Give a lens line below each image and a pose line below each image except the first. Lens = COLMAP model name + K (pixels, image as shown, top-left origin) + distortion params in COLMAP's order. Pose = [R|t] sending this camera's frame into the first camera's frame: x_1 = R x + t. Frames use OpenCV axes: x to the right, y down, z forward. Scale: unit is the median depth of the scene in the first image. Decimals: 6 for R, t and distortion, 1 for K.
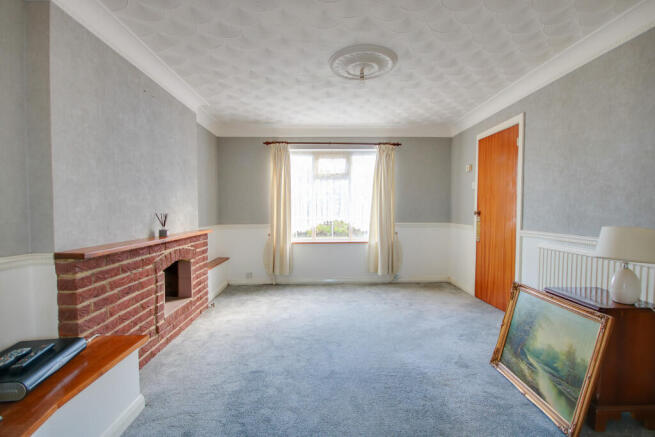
lens RADIAL K [[304.6, 0, 327.7], [0, 304.6, 219.3], [0, 0, 1]] dist [0.001192, -0.001567]
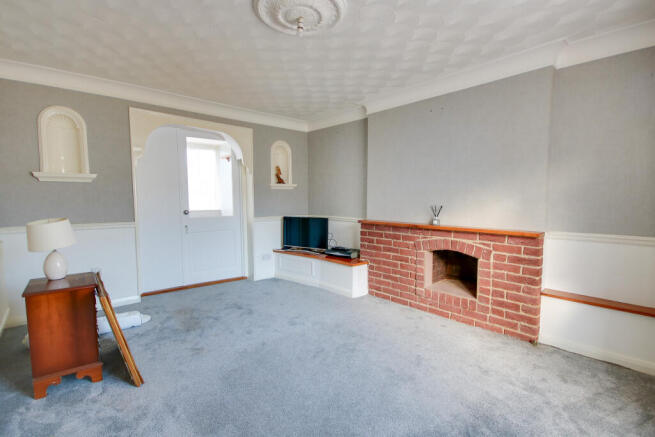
lens RADIAL K [[304.6, 0, 327.7], [0, 304.6, 219.9], [0, 0, 1]] dist [0.001192, -0.001567]
pose [[-0.773113, 0.050344, -0.632267, 0.695915], [-0.014930, 0.995124, 0.097493, -0.093071], [0.634092, 0.084813, -0.768592, 2.114978]]
